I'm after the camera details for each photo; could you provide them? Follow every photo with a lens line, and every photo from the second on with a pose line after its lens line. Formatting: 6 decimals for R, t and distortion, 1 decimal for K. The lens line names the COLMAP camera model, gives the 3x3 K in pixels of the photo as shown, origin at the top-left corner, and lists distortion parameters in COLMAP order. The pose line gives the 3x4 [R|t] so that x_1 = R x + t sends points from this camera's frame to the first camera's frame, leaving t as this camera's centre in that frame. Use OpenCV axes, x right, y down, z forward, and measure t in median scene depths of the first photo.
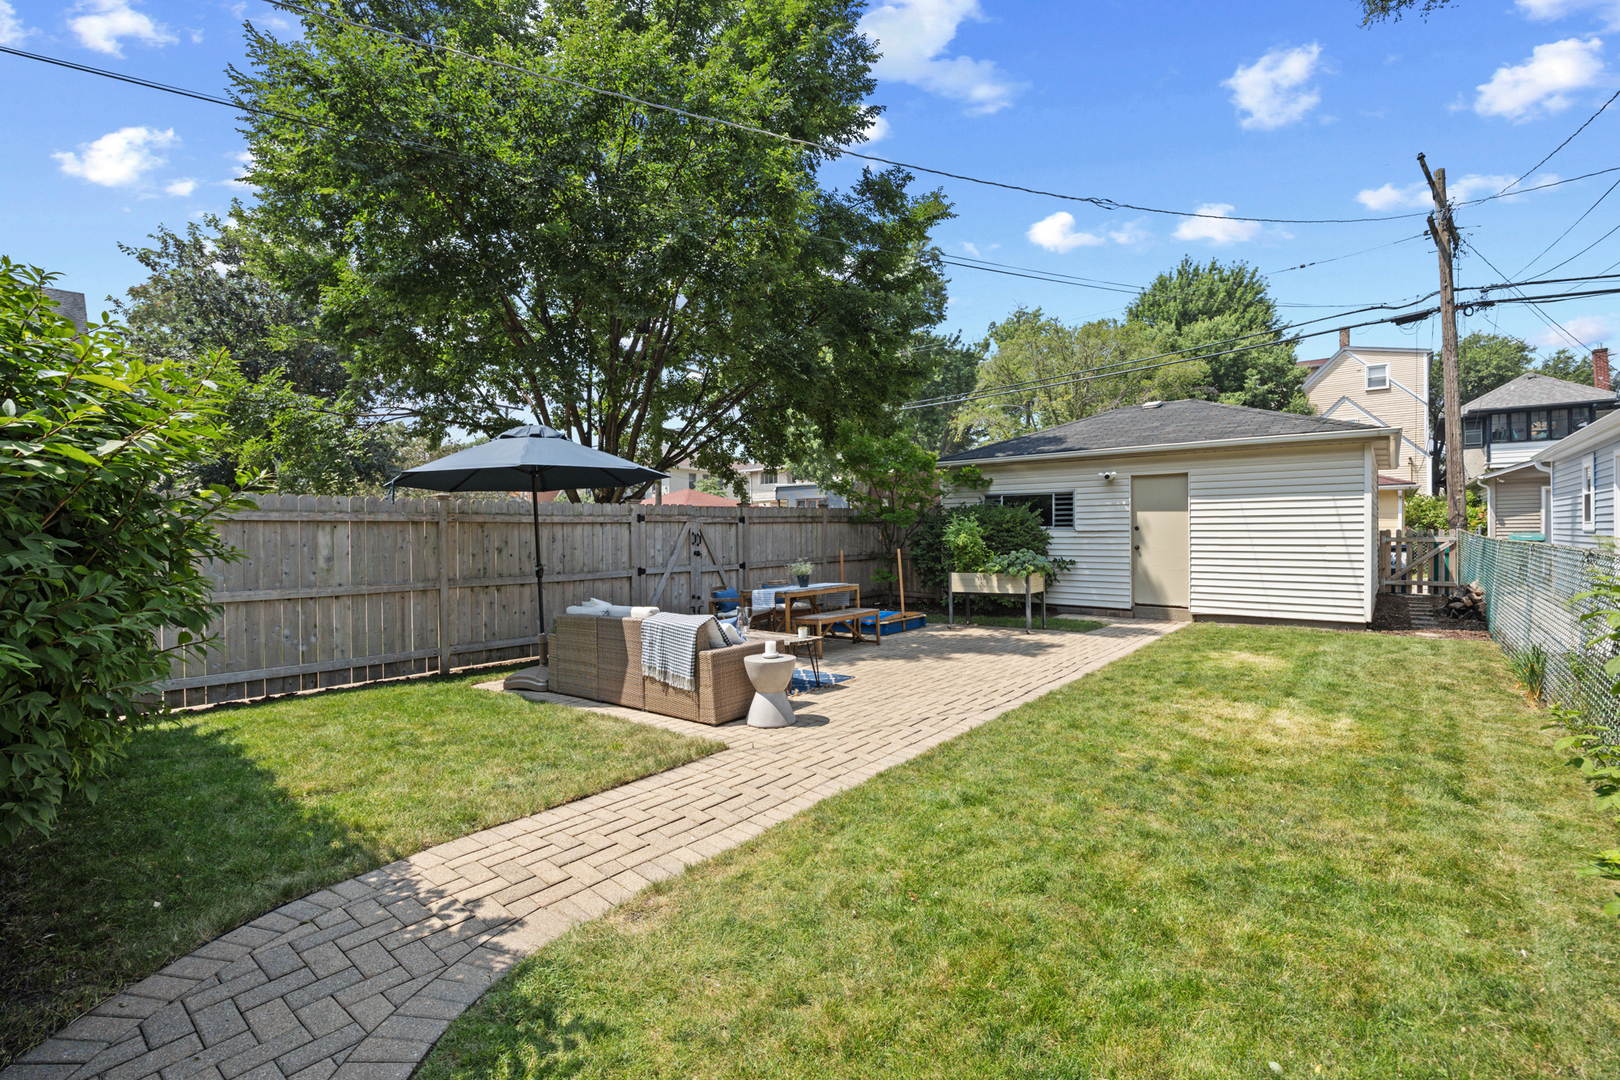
lens RADIAL K [[706.7, 0, 813.8], [0, 706.7, 533.9], [0, 0, 1]] dist [-0.015473, 0.000191]
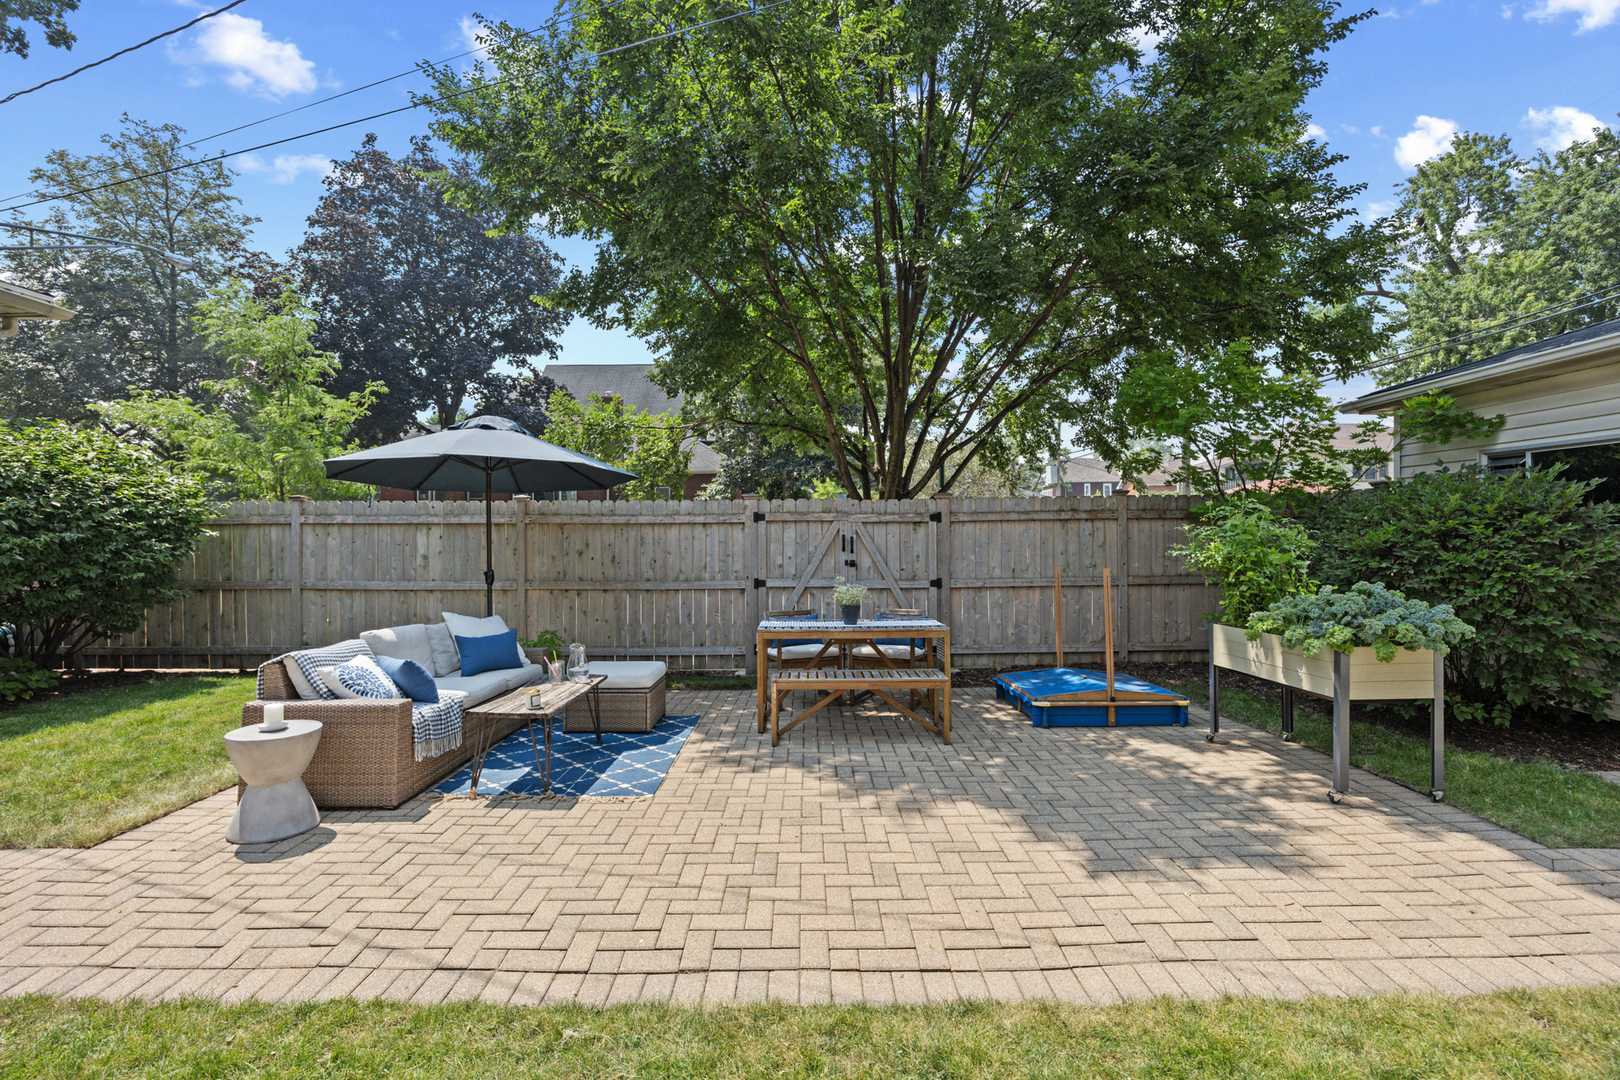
lens RADIAL K [[706.7, 0, 813.8], [0, 706.7, 533.9], [0, 0, 1]] dist [-0.015473, 0.000191]
pose [[0.640965, 0.003682, -0.767561, 0.438418], [-0.005488, 0.999985, 0.000215, -0.003928], [0.767551, 0.004075, 0.640975, 0.568132]]
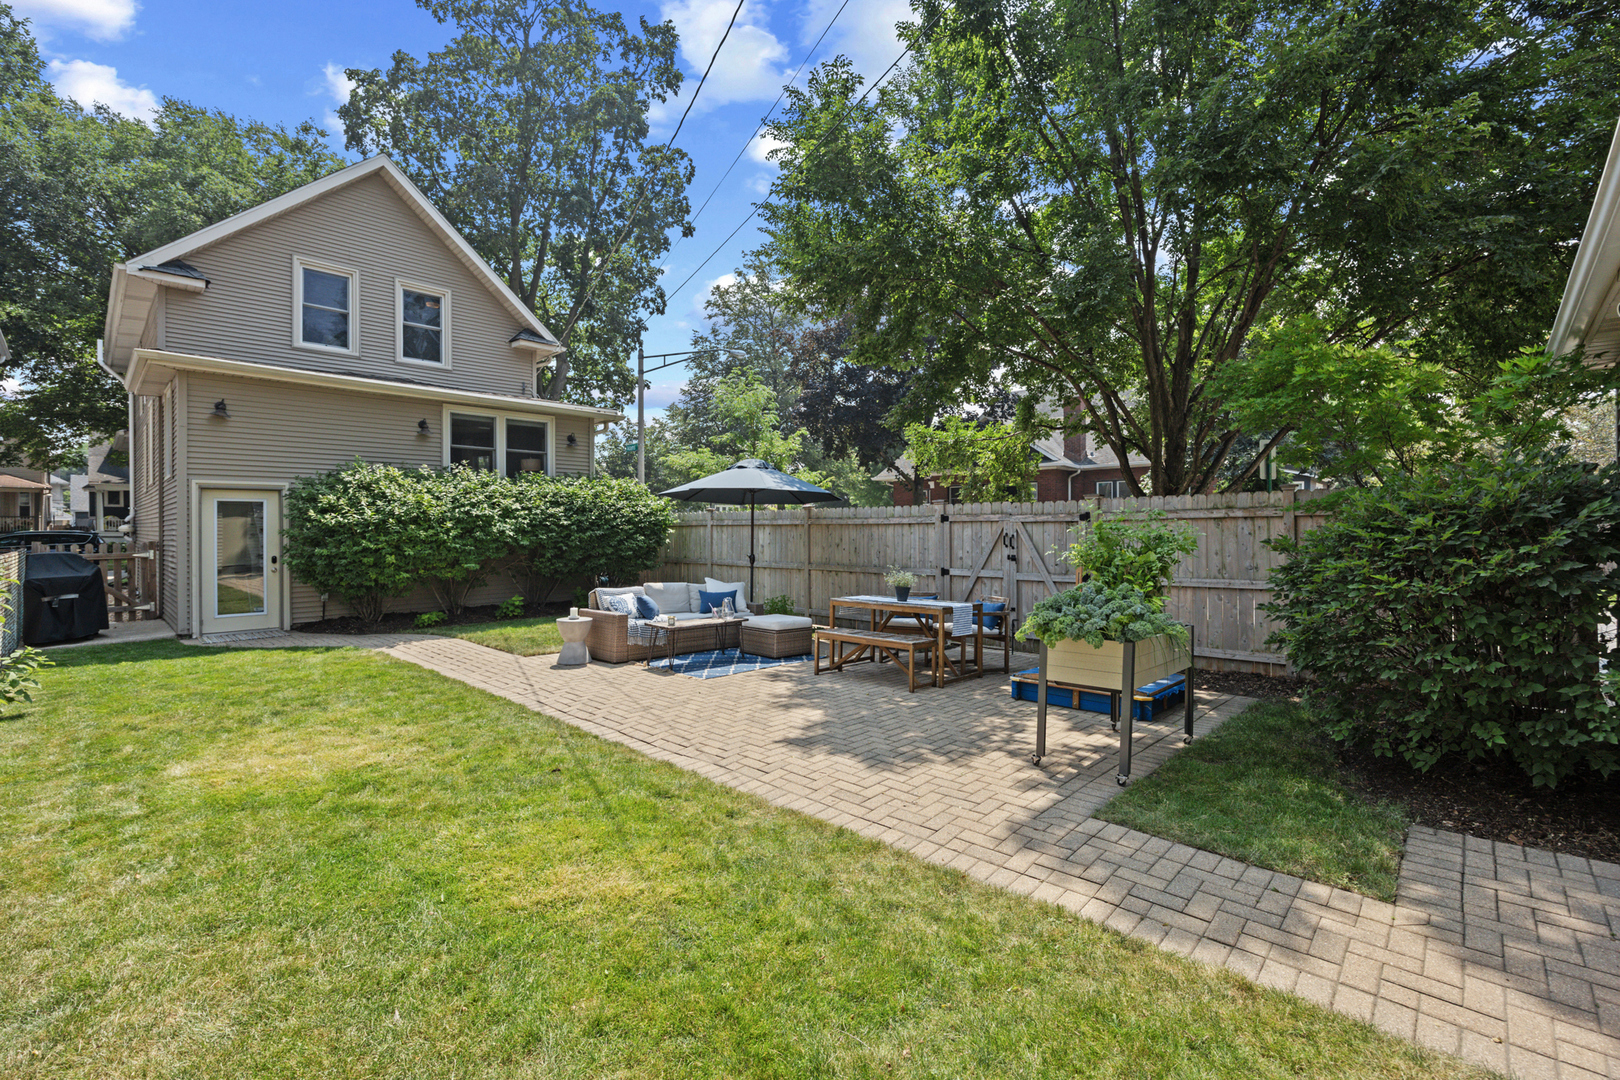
lens RADIAL K [[706.7, 0, 813.8], [0, 706.7, 533.9], [0, 0, 1]] dist [-0.015473, 0.000191]
pose [[-0.067120, 0.013810, -0.997649, 0.813822], [-0.001005, 0.999903, 0.013909, -0.015013], [0.997744, 0.001936, -0.067099, 0.940664]]
